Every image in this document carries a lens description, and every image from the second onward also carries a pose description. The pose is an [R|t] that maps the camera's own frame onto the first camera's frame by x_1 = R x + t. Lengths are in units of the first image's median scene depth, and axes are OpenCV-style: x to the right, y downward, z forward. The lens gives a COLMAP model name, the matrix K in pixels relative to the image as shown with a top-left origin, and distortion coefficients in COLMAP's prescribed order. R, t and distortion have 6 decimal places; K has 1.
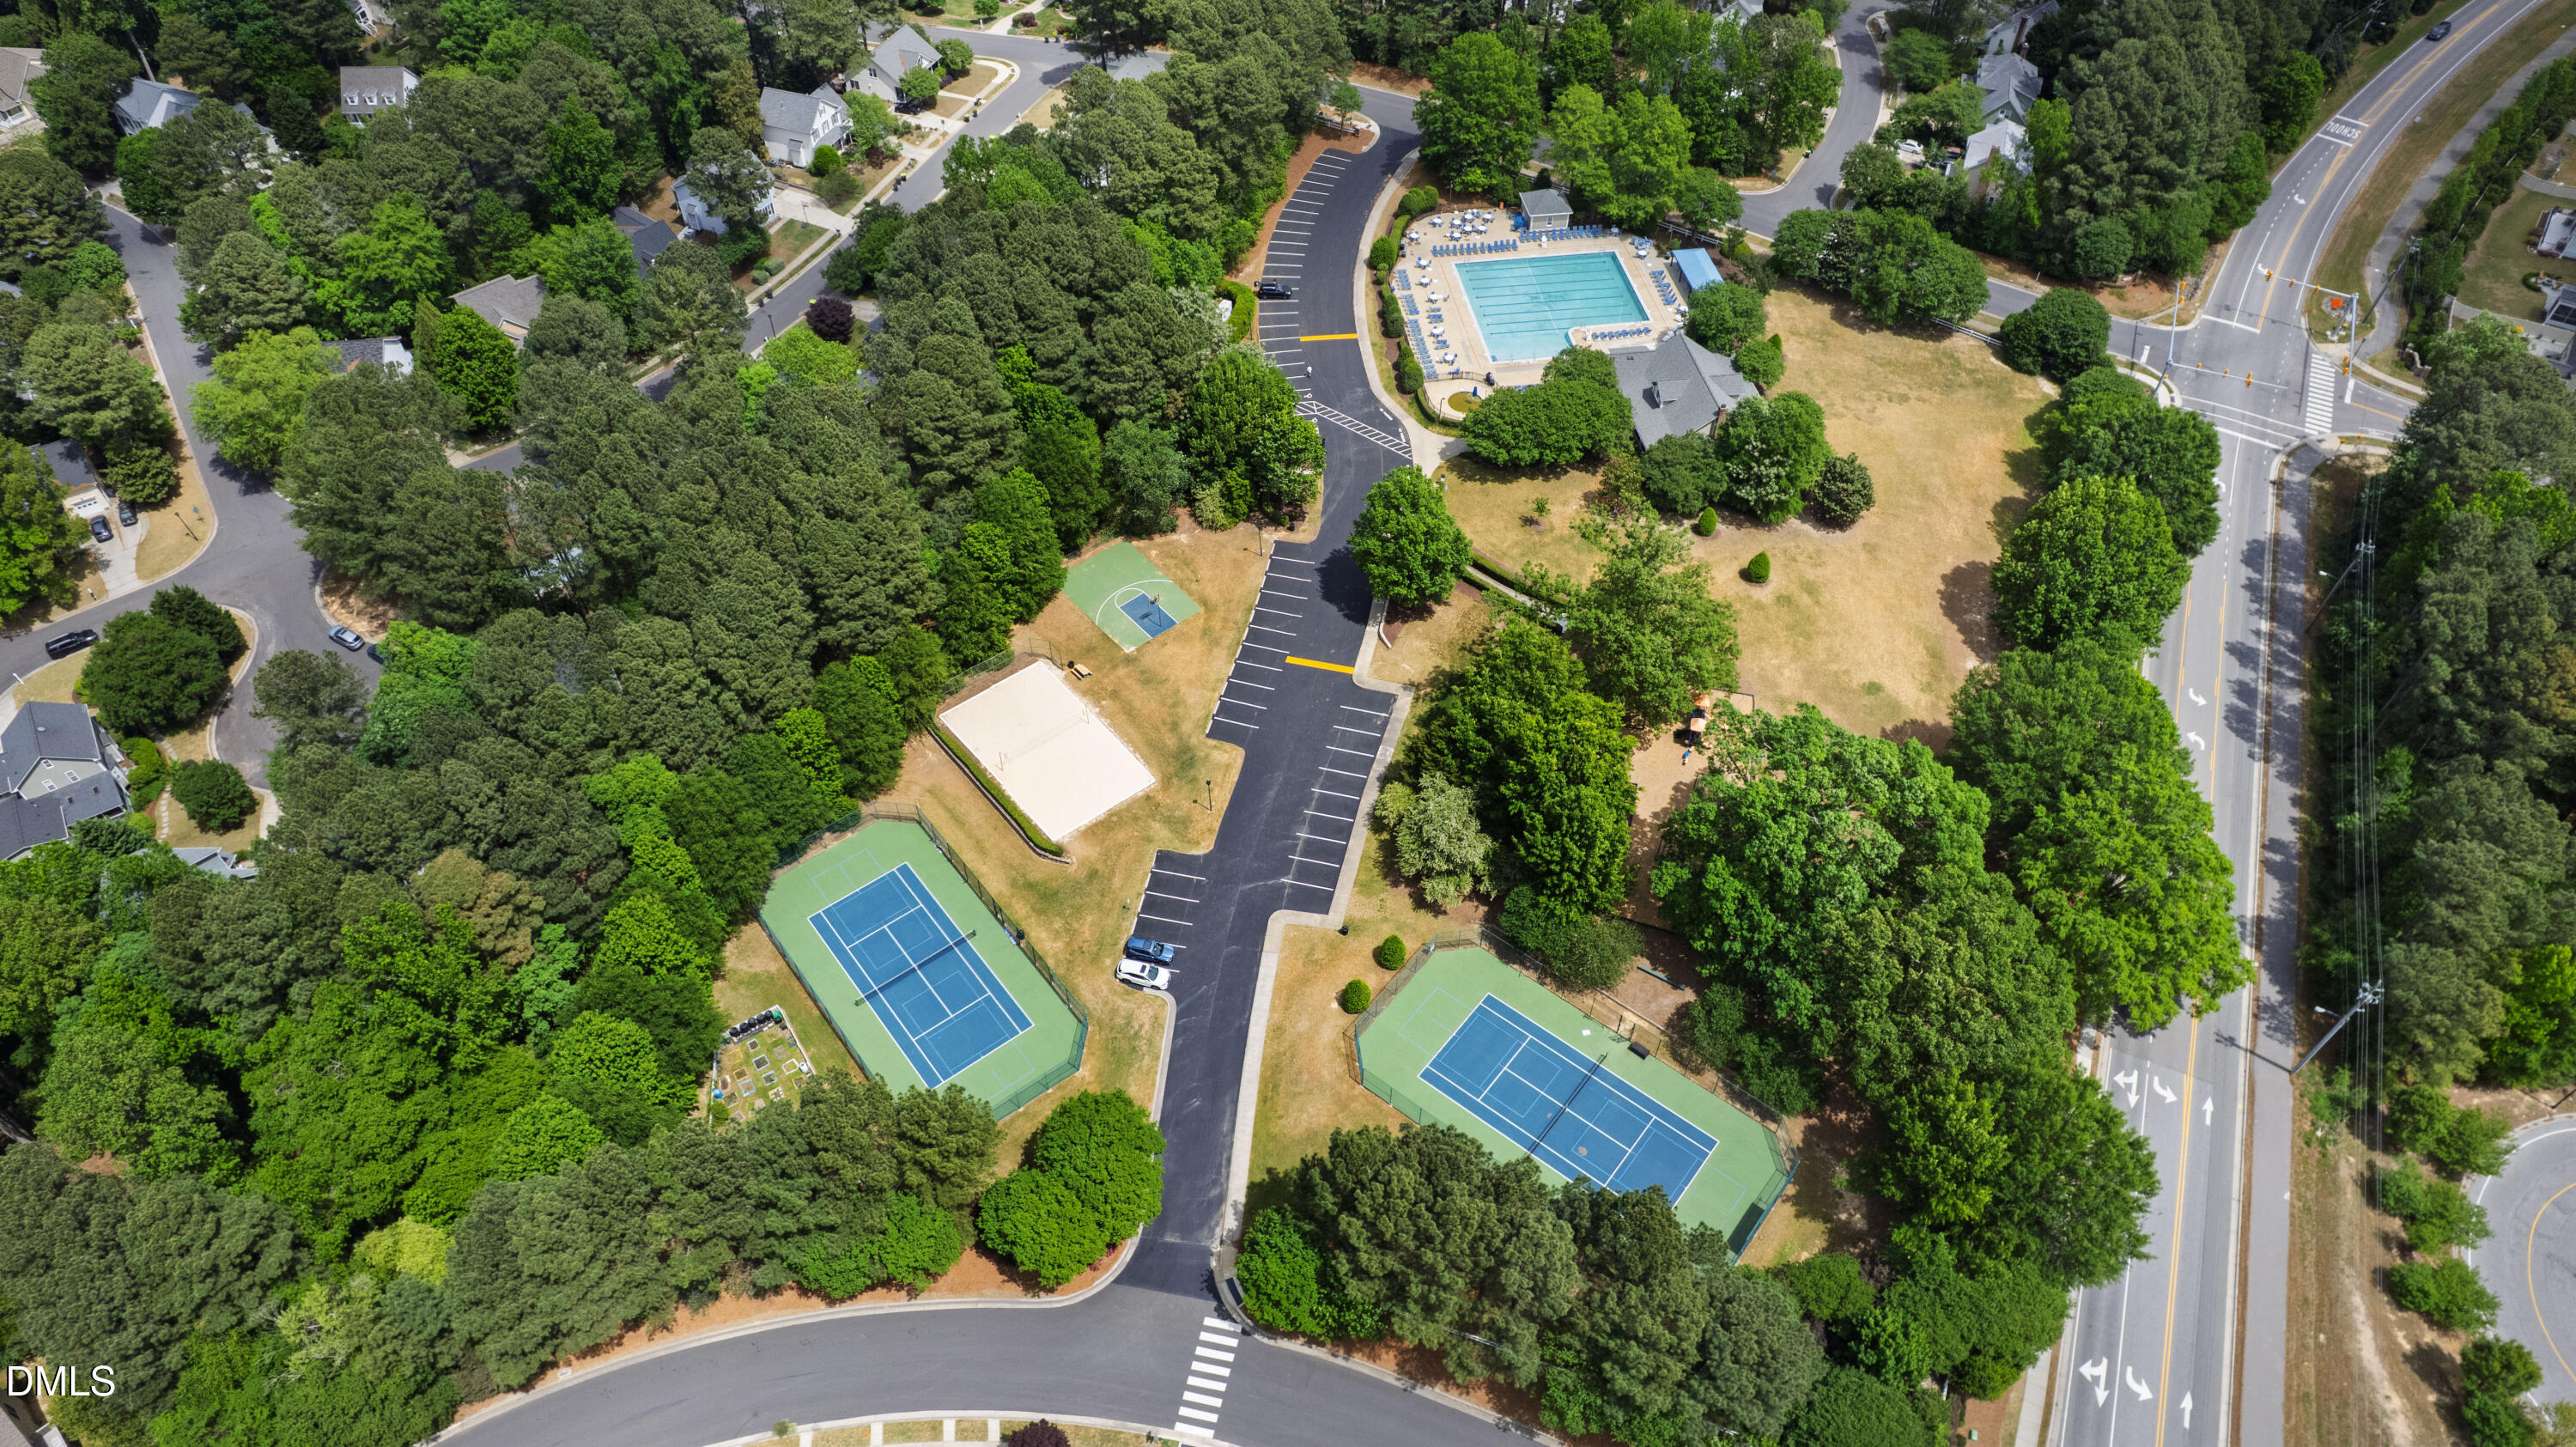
lens RADIAL K [[1648.2, 0, 1288.0], [0, 1648.2, 723.5], [0, 0, 1]] dist [-0.073272, 0.066659]
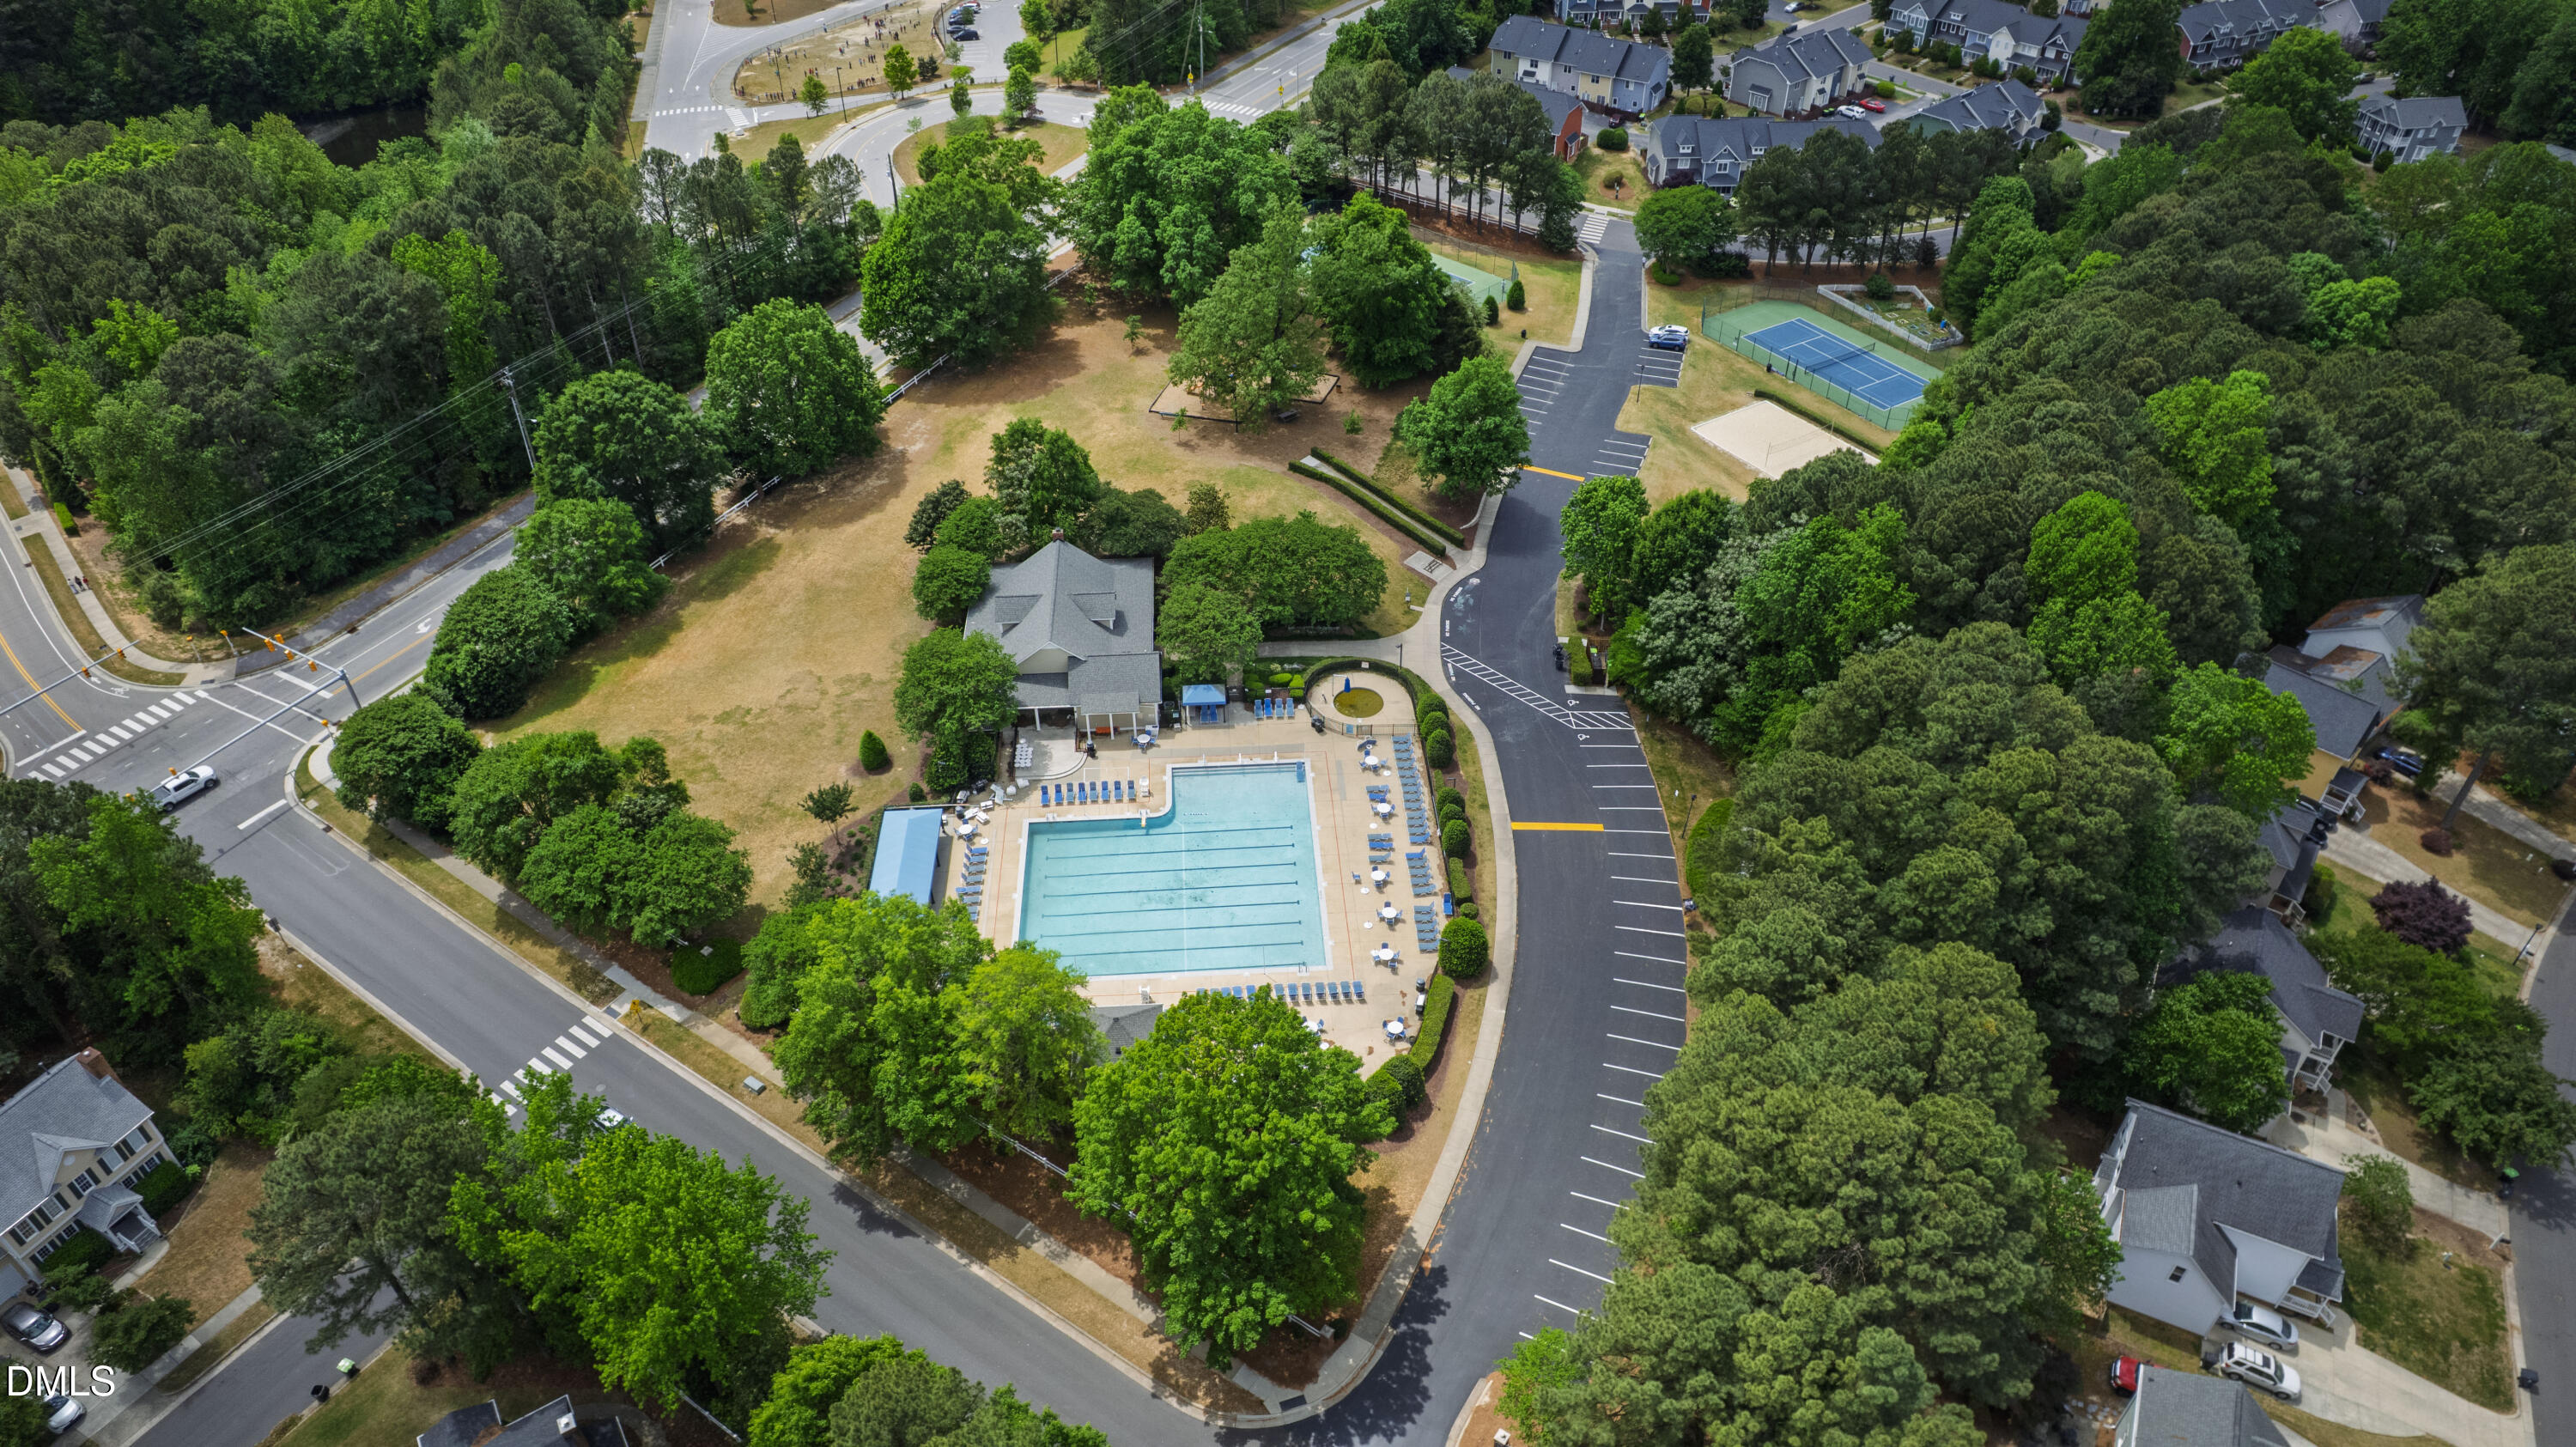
lens RADIAL K [[1648.2, 0, 1288.0], [0, 1648.2, 723.5], [0, 0, 1]] dist [-0.073272, 0.066659]
pose [[-0.996758, -0.052443, 0.061022, 0.095621], [0.058693, 0.044866, 0.997267, -0.914878], [-0.055038, 0.997616, -0.041643, 1.050257]]
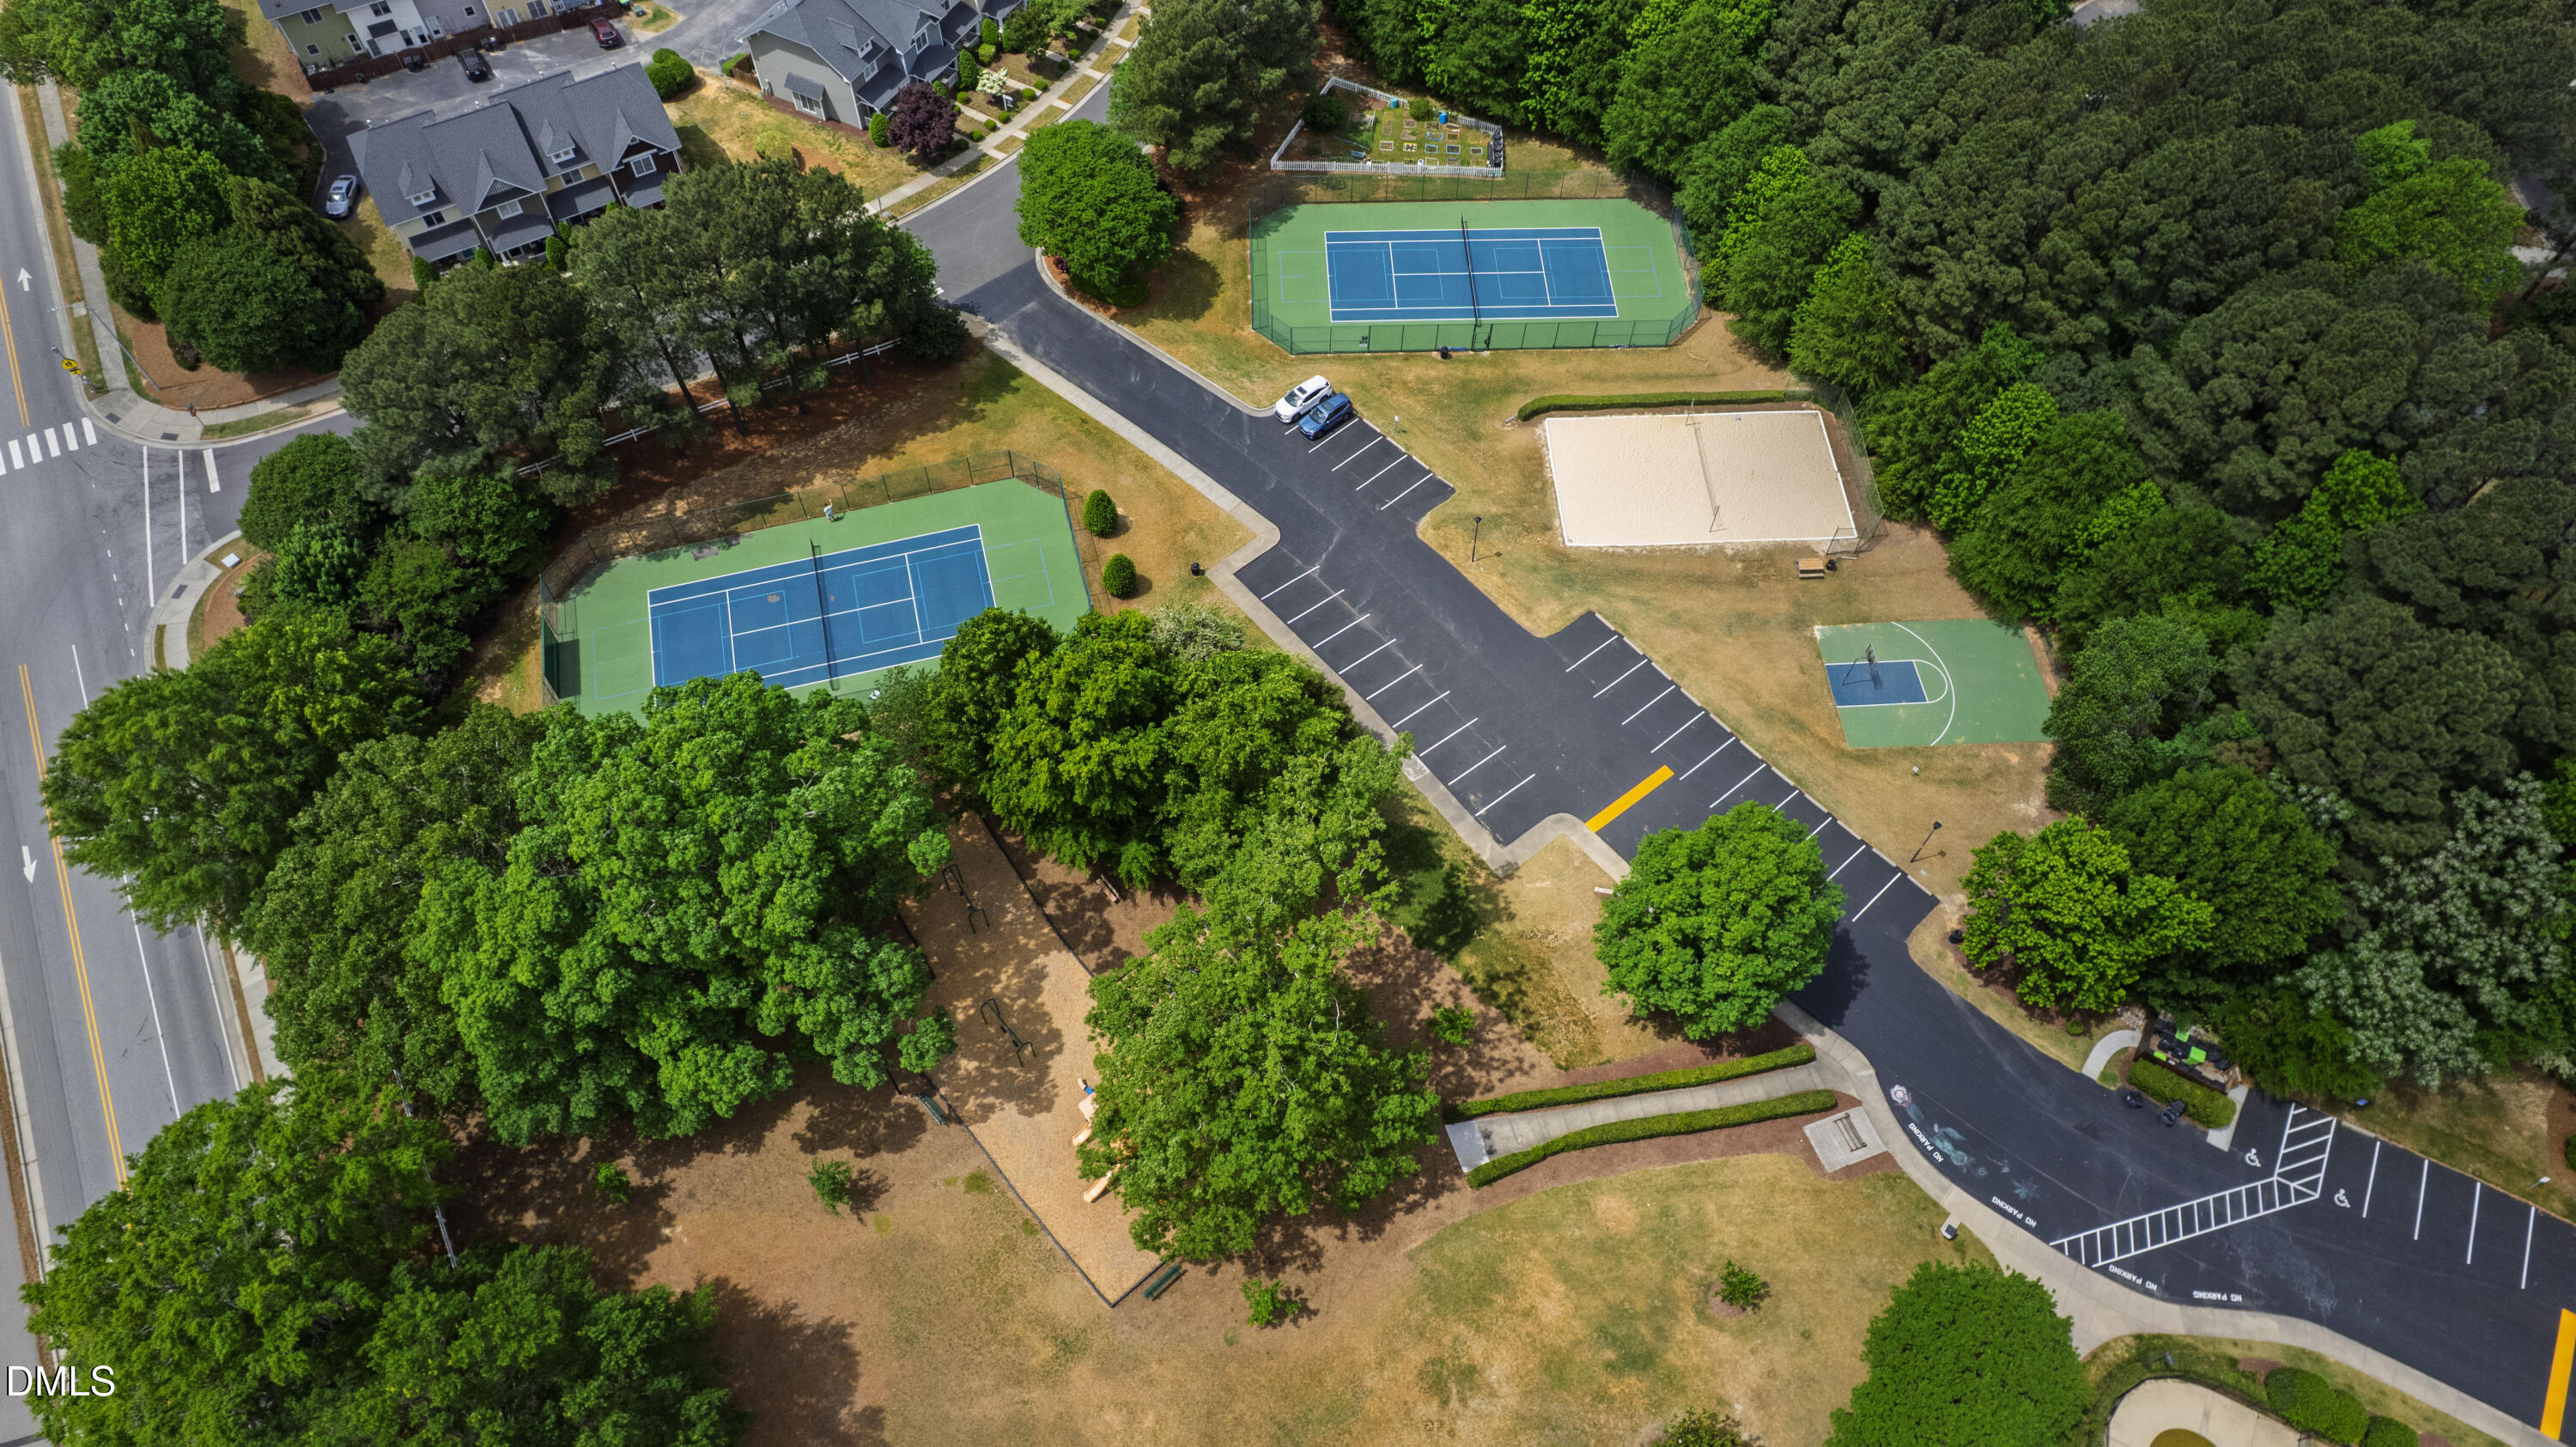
lens RADIAL K [[1648.2, 0, 1288.0], [0, 1648.2, 723.5], [0, 0, 1]] dist [-0.073272, 0.066659]
pose [[-0.589407, 0.681561, -0.433675, 0.293738], [-0.604549, -0.016057, 0.796406, -0.384232], [0.535836, 0.731585, 0.421501, 0.570895]]
